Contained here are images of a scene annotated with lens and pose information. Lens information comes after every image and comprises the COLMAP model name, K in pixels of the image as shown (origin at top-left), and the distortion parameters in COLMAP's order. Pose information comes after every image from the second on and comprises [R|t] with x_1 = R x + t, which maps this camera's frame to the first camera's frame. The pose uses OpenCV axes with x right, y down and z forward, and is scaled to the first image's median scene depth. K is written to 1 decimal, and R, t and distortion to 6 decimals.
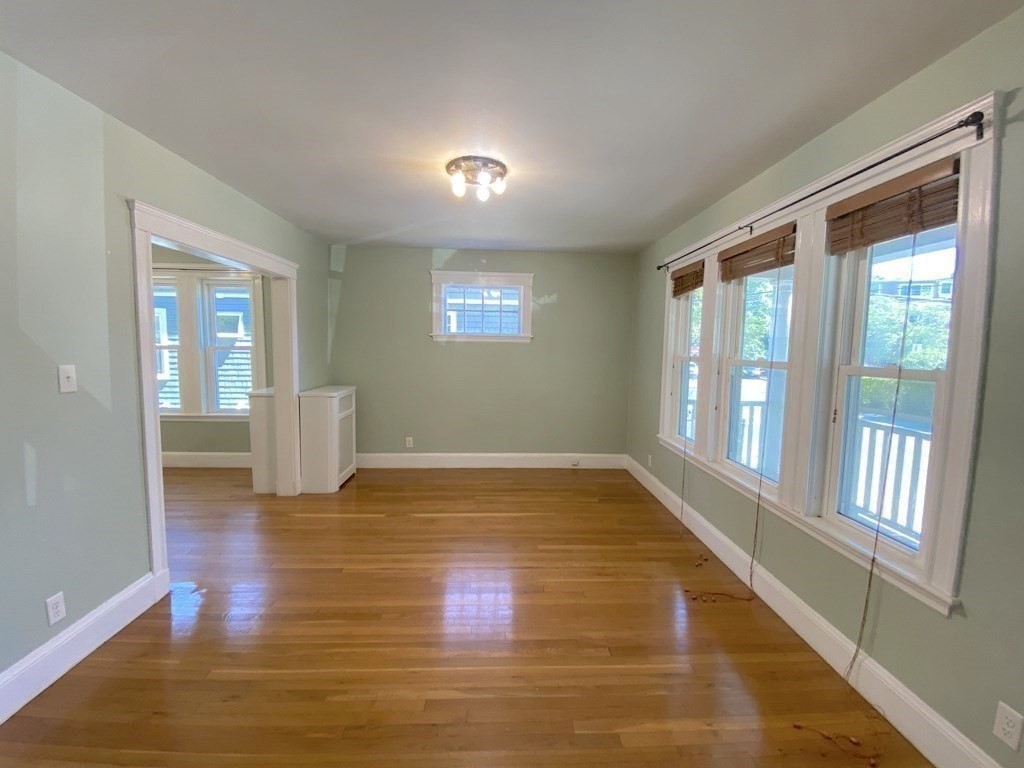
lens RADIAL K [[412.0, 0, 514.6], [0, 412.0, 387.7], [0, 0, 1]] dist [0.023280, -0.022945]
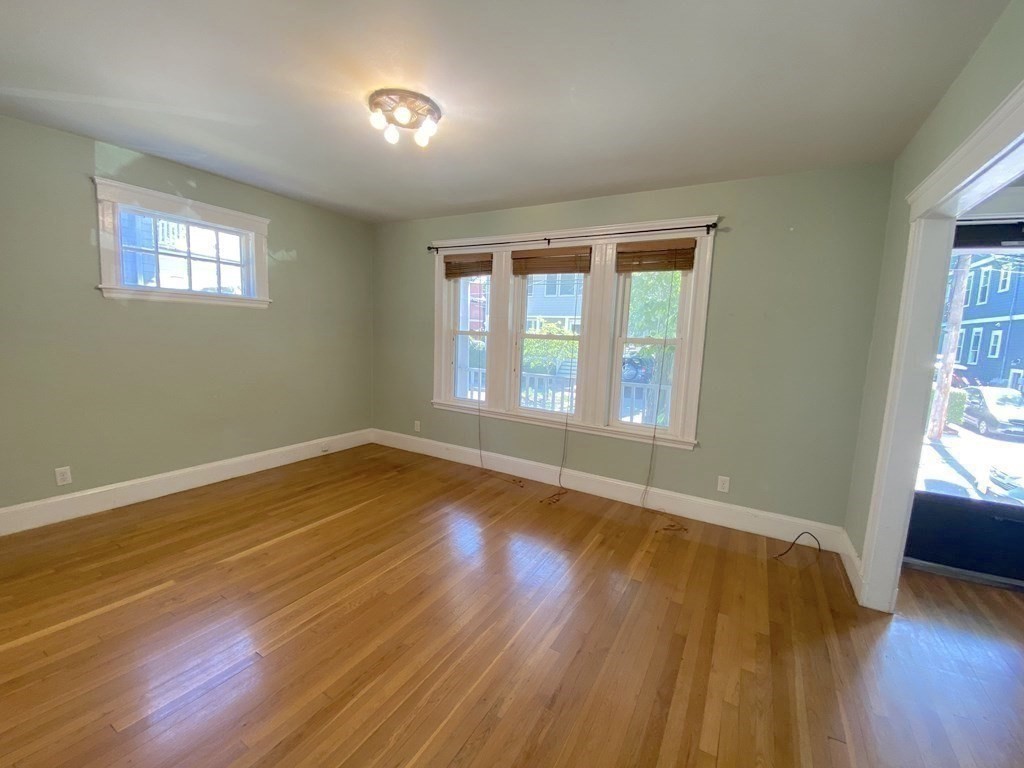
lens RADIAL K [[412.0, 0, 514.6], [0, 412.0, 387.7], [0, 0, 1]] dist [0.023280, -0.022945]
pose [[0.532960, -0.097486, 0.840506, -0.476993], [0.048683, 0.995228, 0.084562, -0.005745], [-0.844739, -0.004150, 0.535163, 0.219293]]
